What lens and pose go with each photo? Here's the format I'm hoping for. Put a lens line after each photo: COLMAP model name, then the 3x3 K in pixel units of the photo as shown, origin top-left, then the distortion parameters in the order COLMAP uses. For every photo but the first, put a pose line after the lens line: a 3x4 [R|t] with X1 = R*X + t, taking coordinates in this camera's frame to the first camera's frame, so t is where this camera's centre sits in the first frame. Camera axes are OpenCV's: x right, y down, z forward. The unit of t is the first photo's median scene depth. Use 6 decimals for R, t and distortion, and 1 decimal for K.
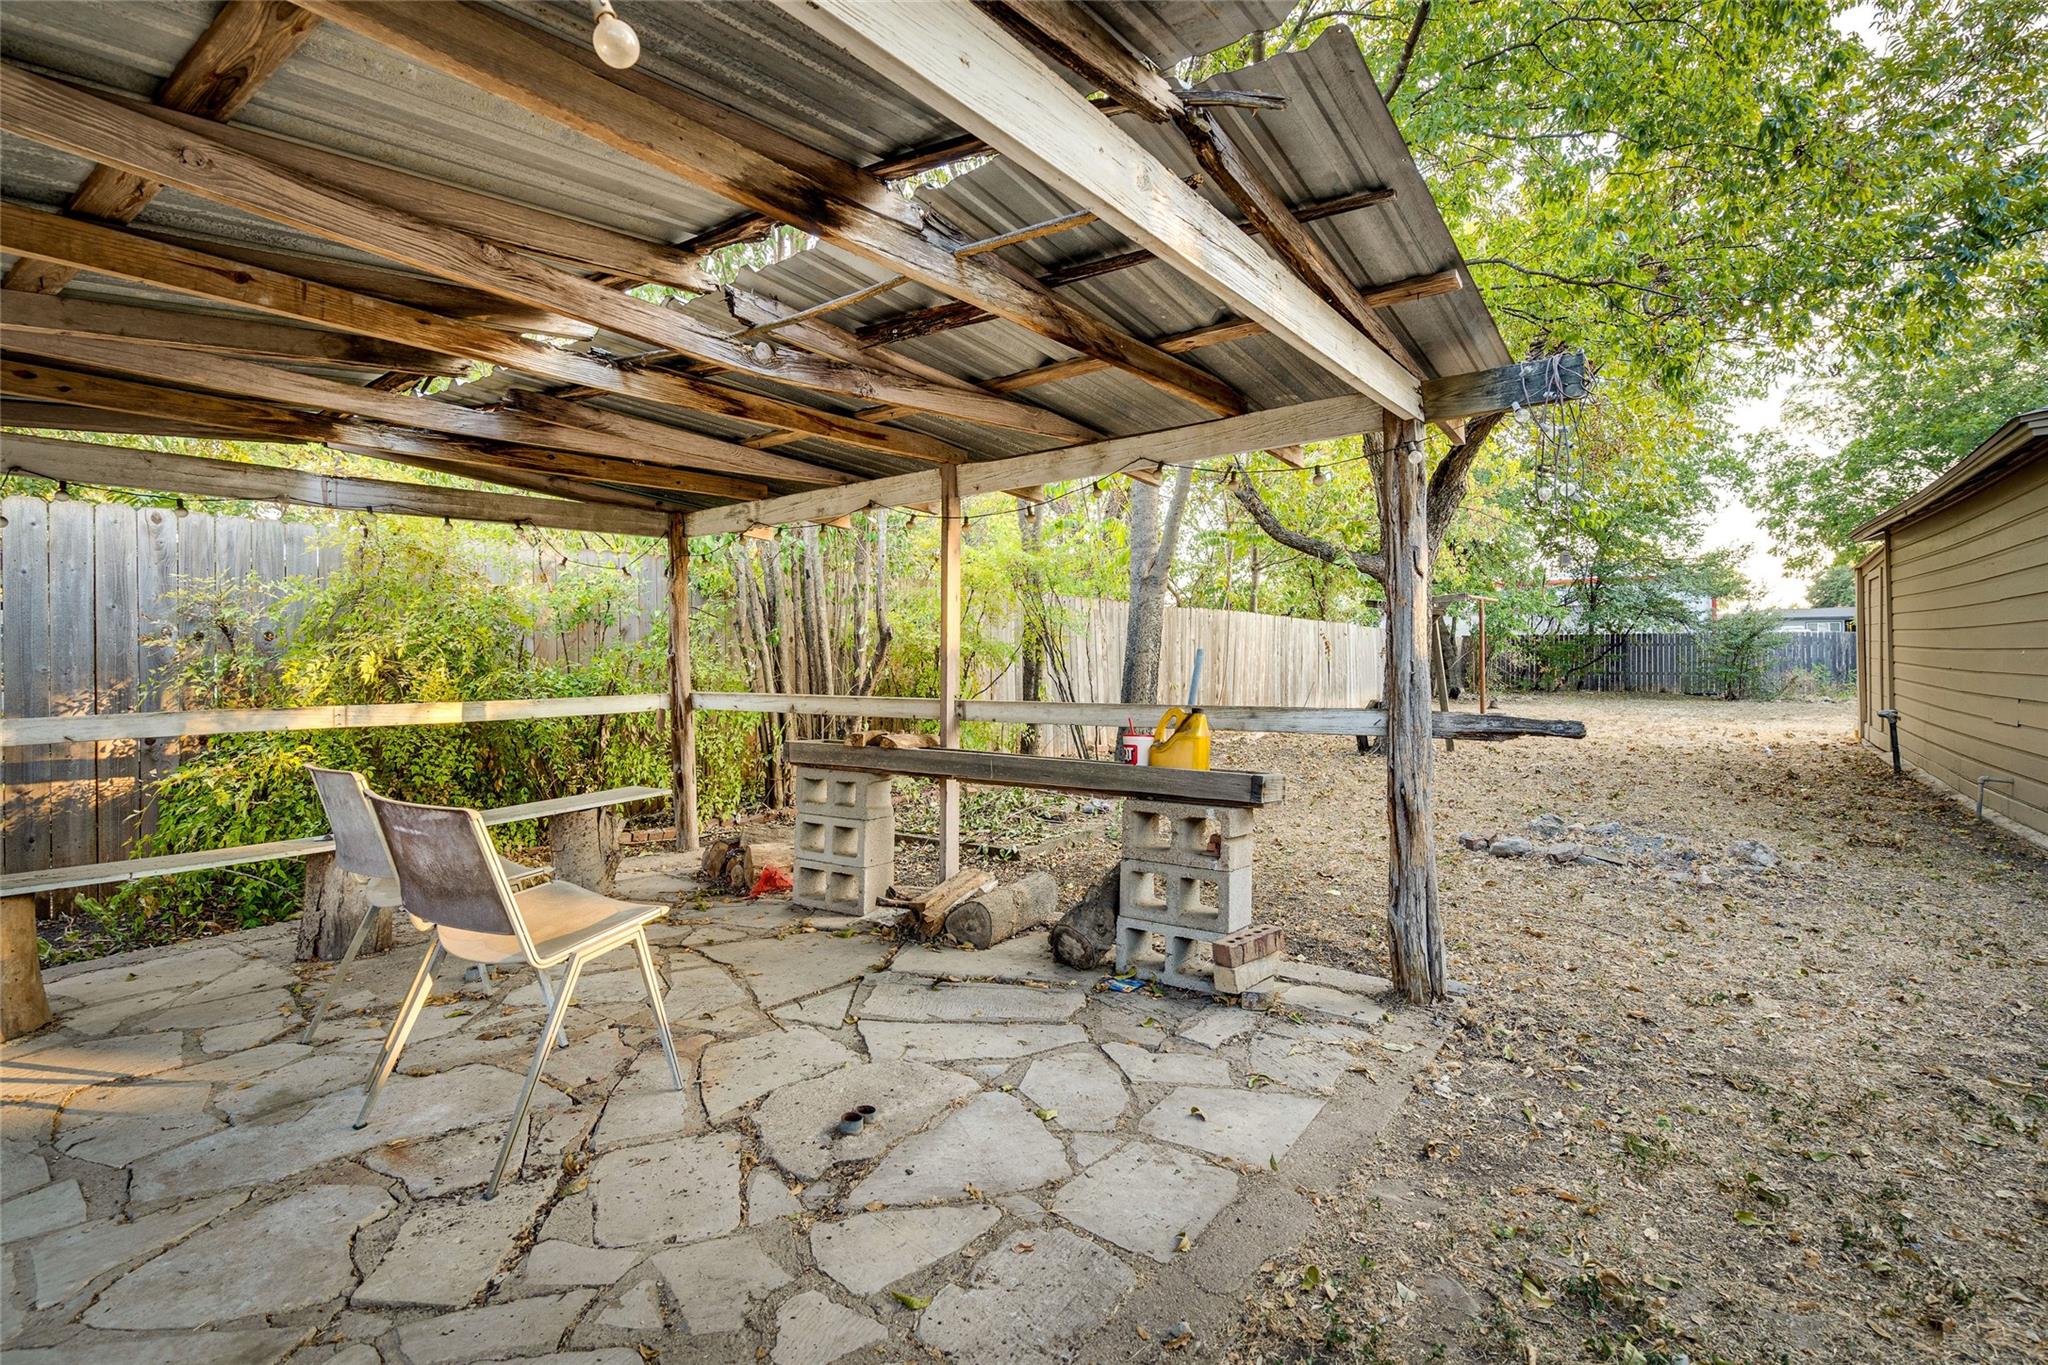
lens RADIAL K [[1005.7, 0, 968.7], [0, 1005.7, 662.5], [0, 0, 1]] dist [-0.012874, -0.000165]
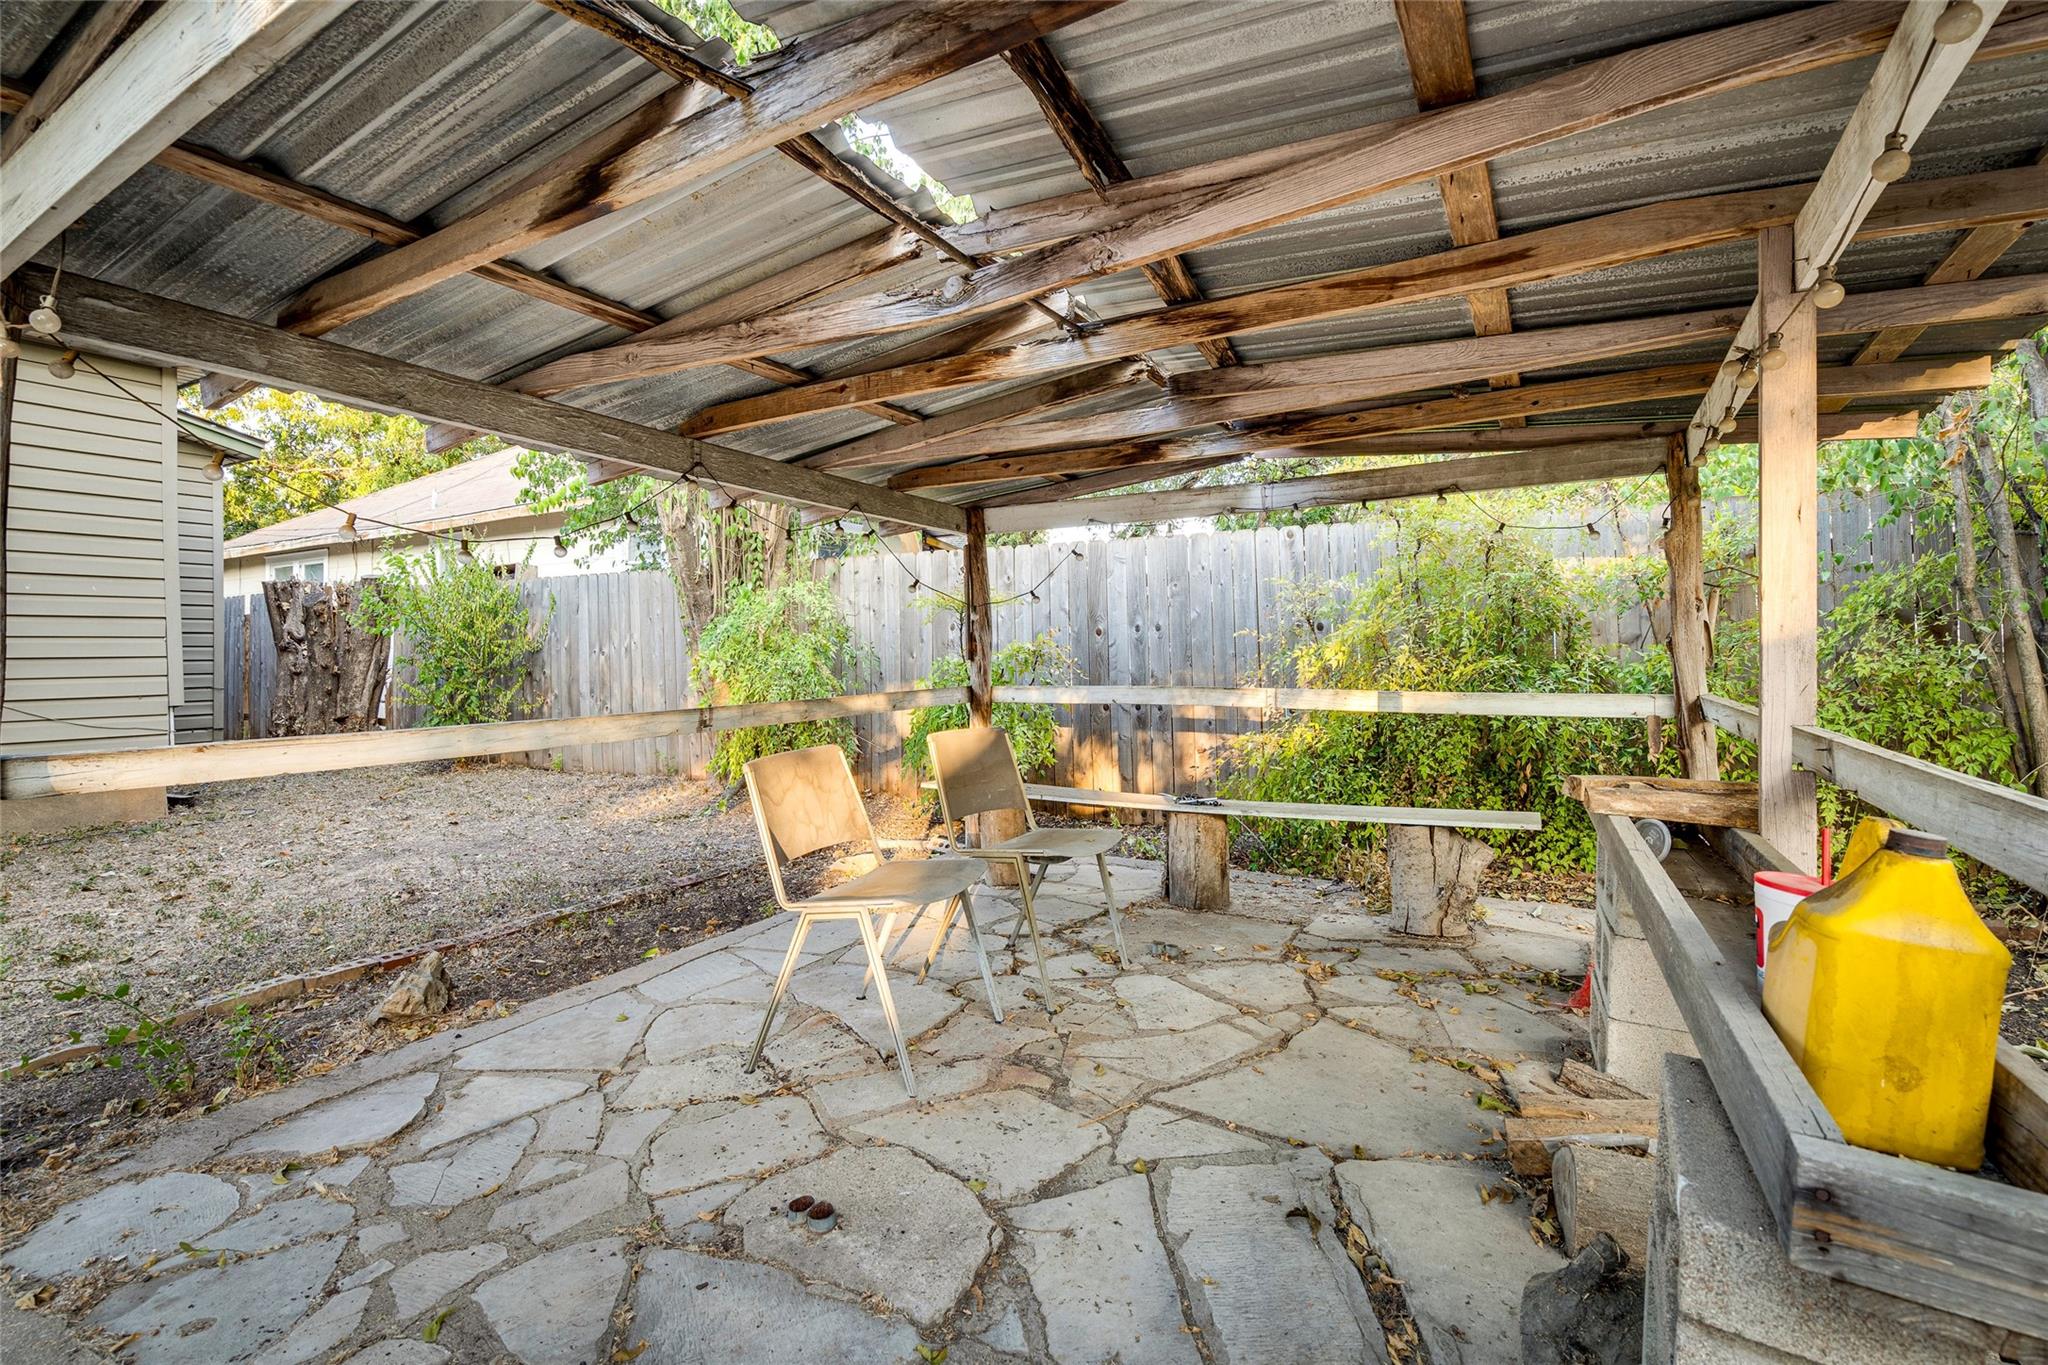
lens RADIAL K [[935.6, 0, 1030.1], [0, 935.6, 660.1], [0, 0, 1]] dist [-0.010240, 0.000785]
pose [[0.116555, 0.015104, -0.993069, 0.281482], [0.000867, 0.999882, 0.015309, -0.003495], [0.993184, -0.002645, 0.116528, 0.465651]]
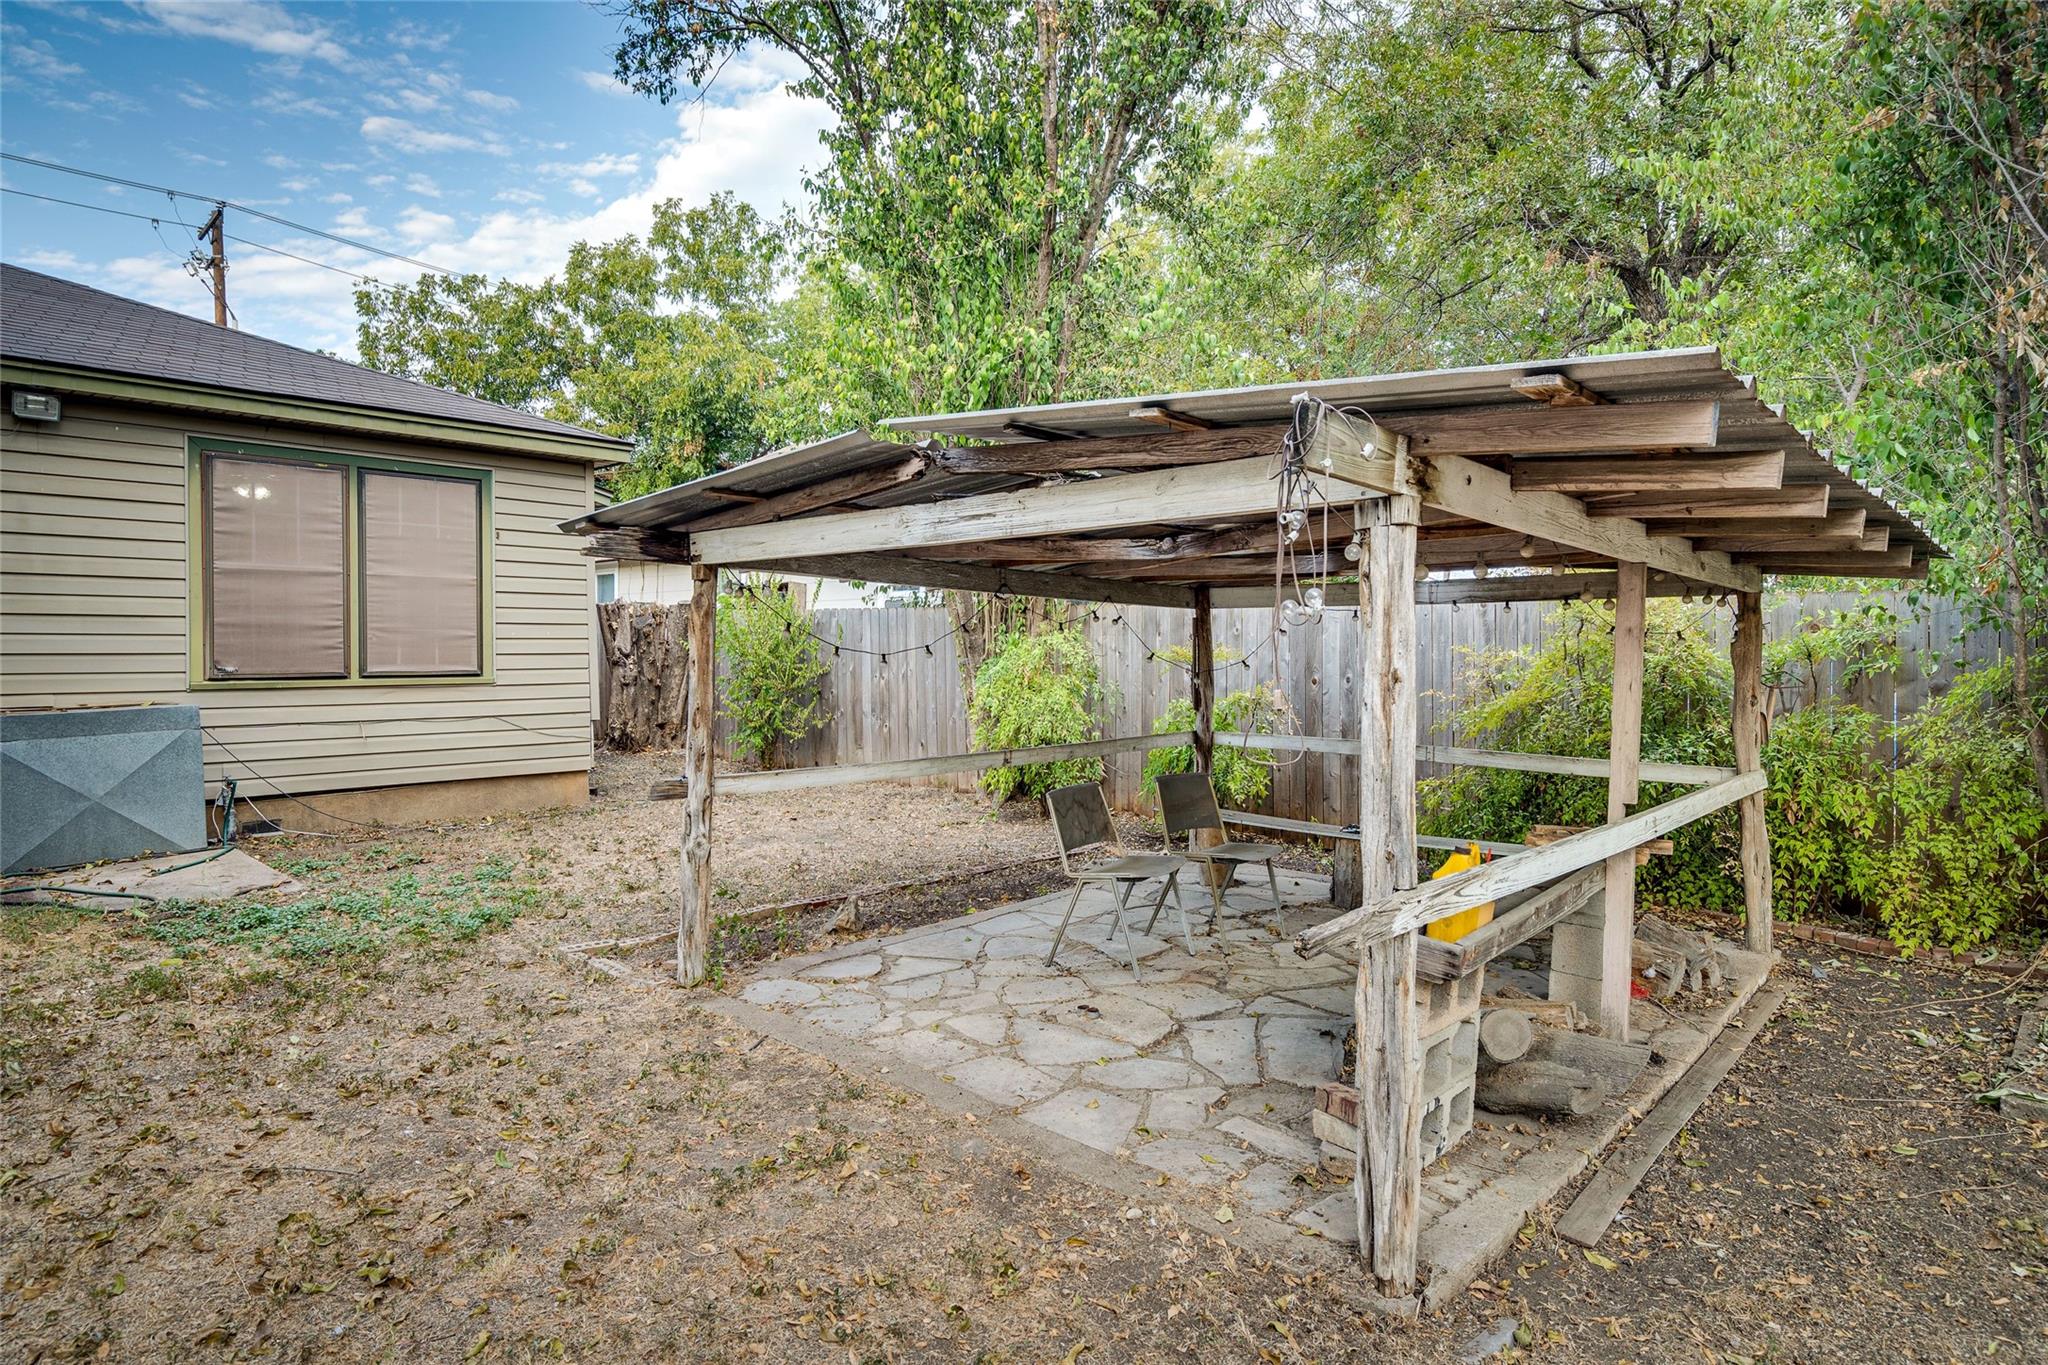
lens RADIAL K [[1070.4, 0, 1001.4], [0, 1070.4, 683.2], [0, 0, 1]] dist [-0.001919, -0.000153]
pose [[-0.155099, 0.036252, -0.987234, 0.731380], [-0.008001, 0.999248, 0.037950, -0.076226], [0.987867, 0.013785, -0.154692, 0.482822]]
